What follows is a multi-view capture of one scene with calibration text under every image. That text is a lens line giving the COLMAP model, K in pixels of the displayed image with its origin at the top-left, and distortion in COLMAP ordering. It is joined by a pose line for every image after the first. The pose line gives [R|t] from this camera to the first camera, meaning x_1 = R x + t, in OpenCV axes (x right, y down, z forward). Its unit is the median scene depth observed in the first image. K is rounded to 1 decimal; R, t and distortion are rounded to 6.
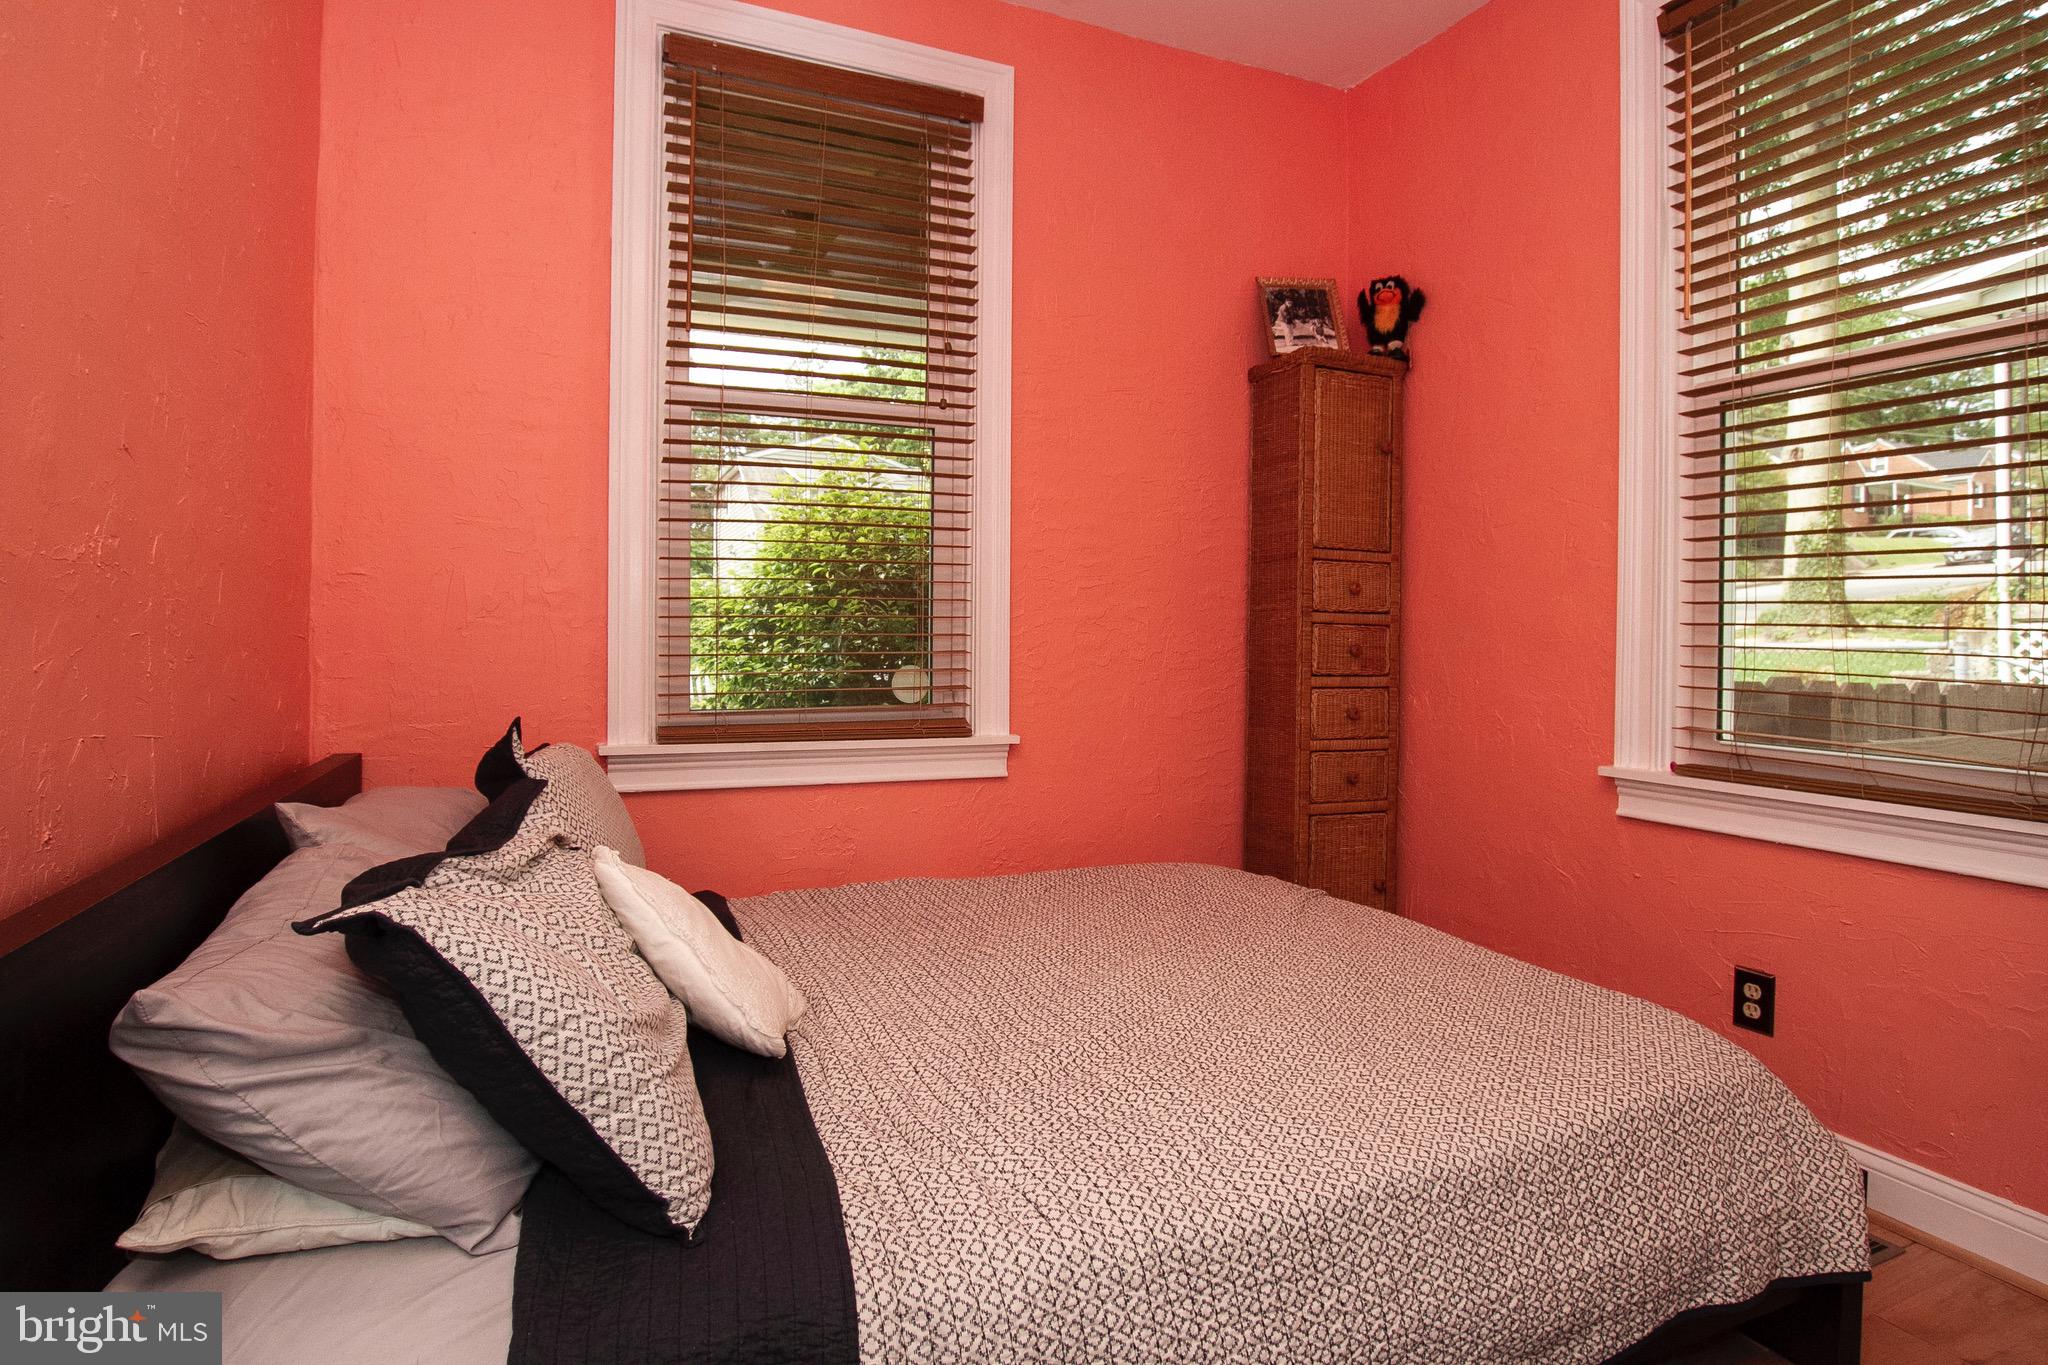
lens RADIAL K [[1093.1, 0, 1024.1], [0, 1093.1, 637.2], [0, 0, 1]] dist [-0.029779, -0.000332]
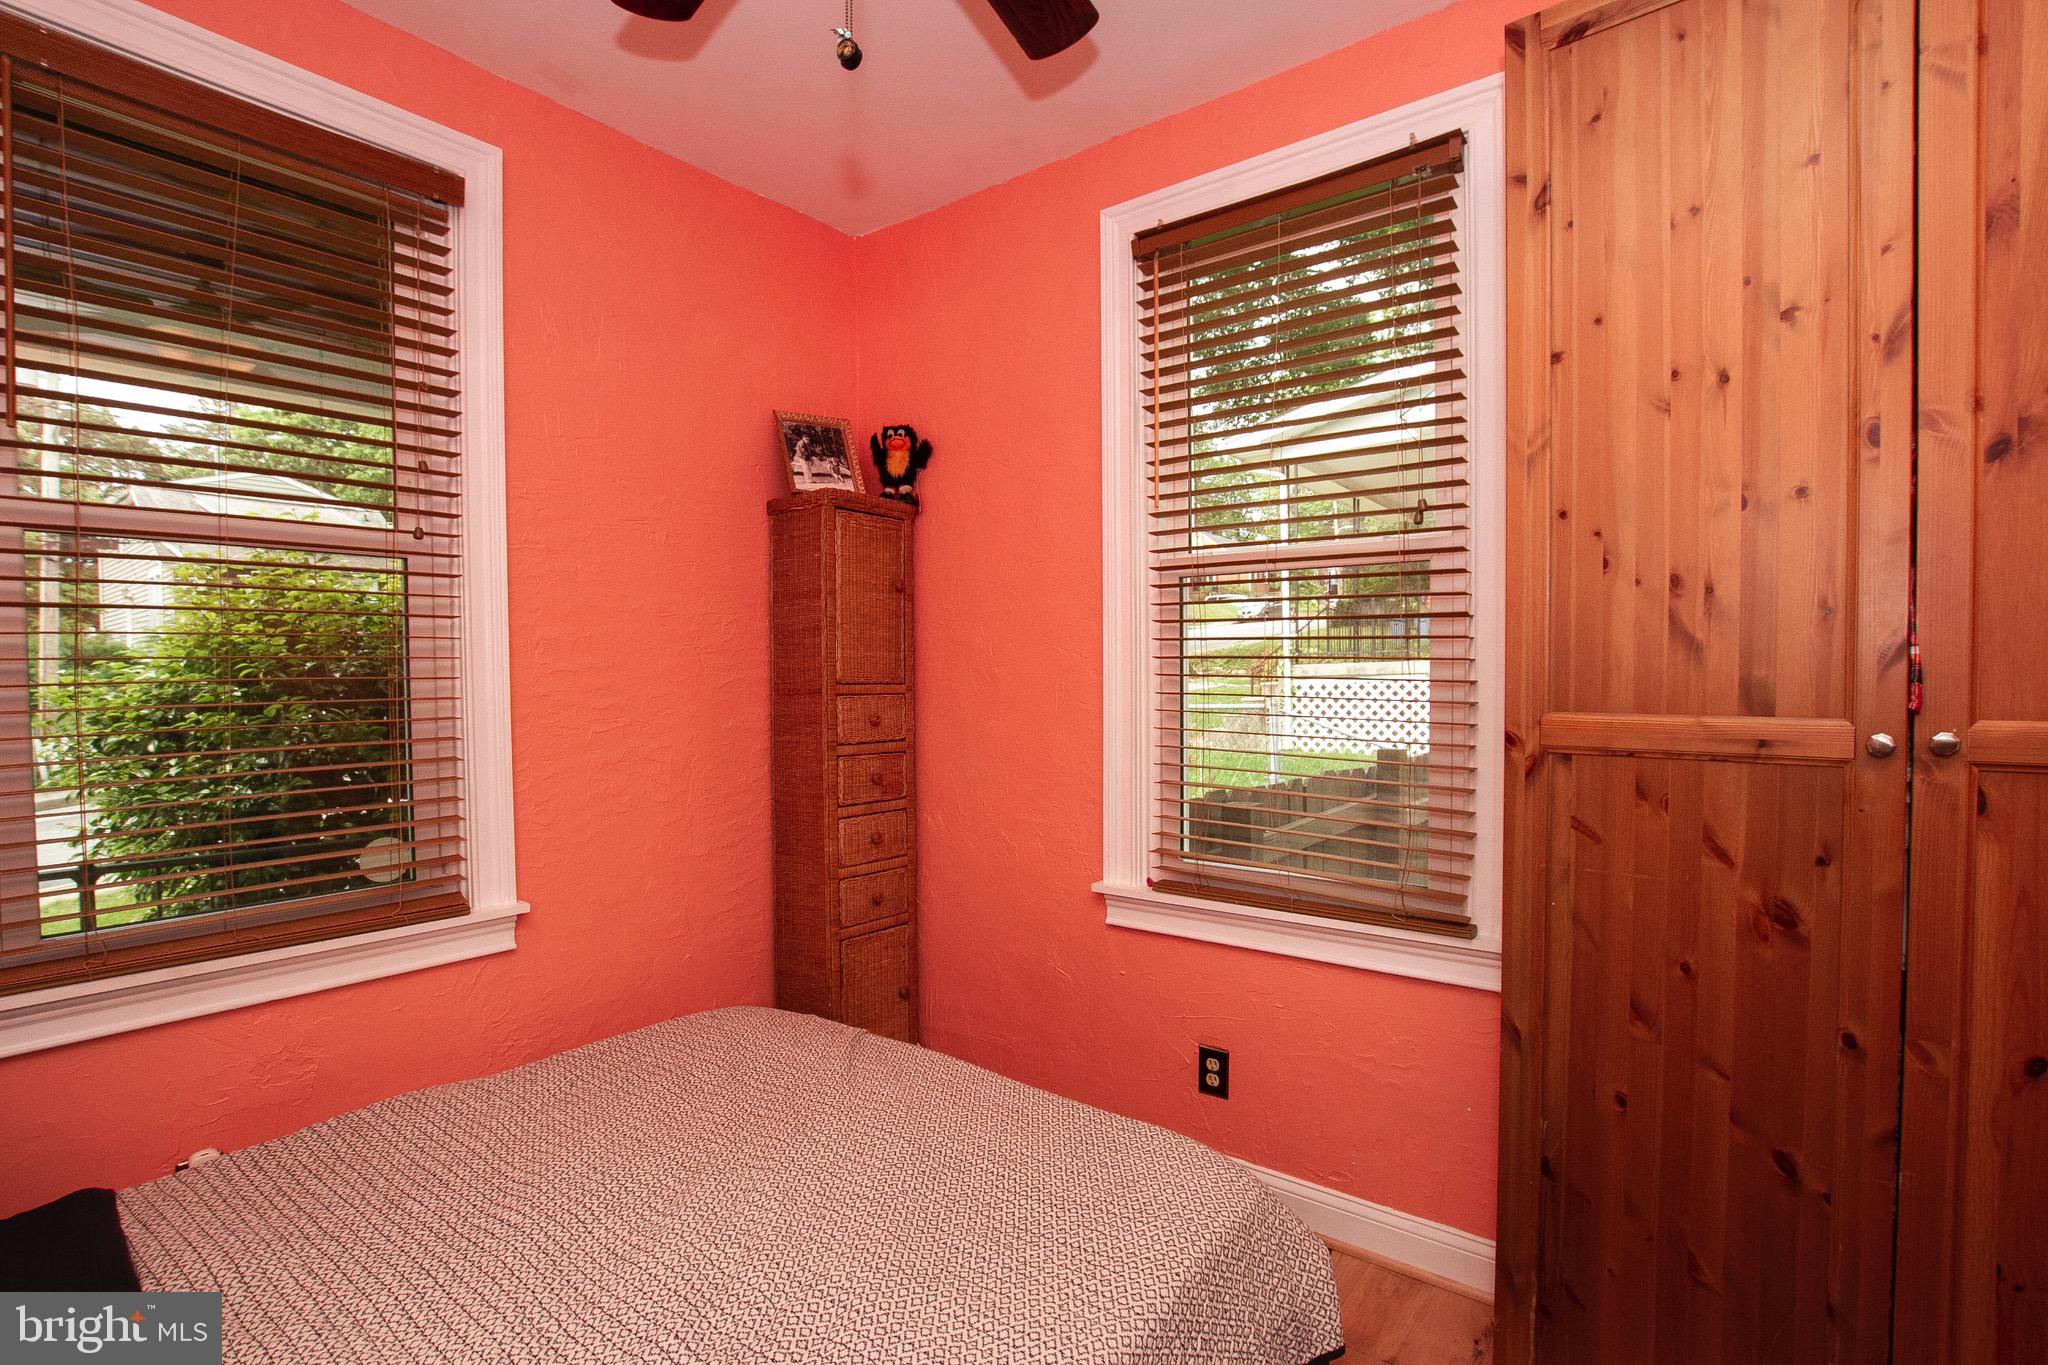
lens RADIAL K [[956.6, 0, 1024.0], [0, 956.6, 682.5], [0, 0, 1]] dist [-0.046731, 0.014867]
pose [[0.875356, -0.028954, 0.482610, -0.016849], [0.017282, 0.999441, 0.028614, -0.105749], [-0.483169, -0.016707, 0.875368, 0.119060]]
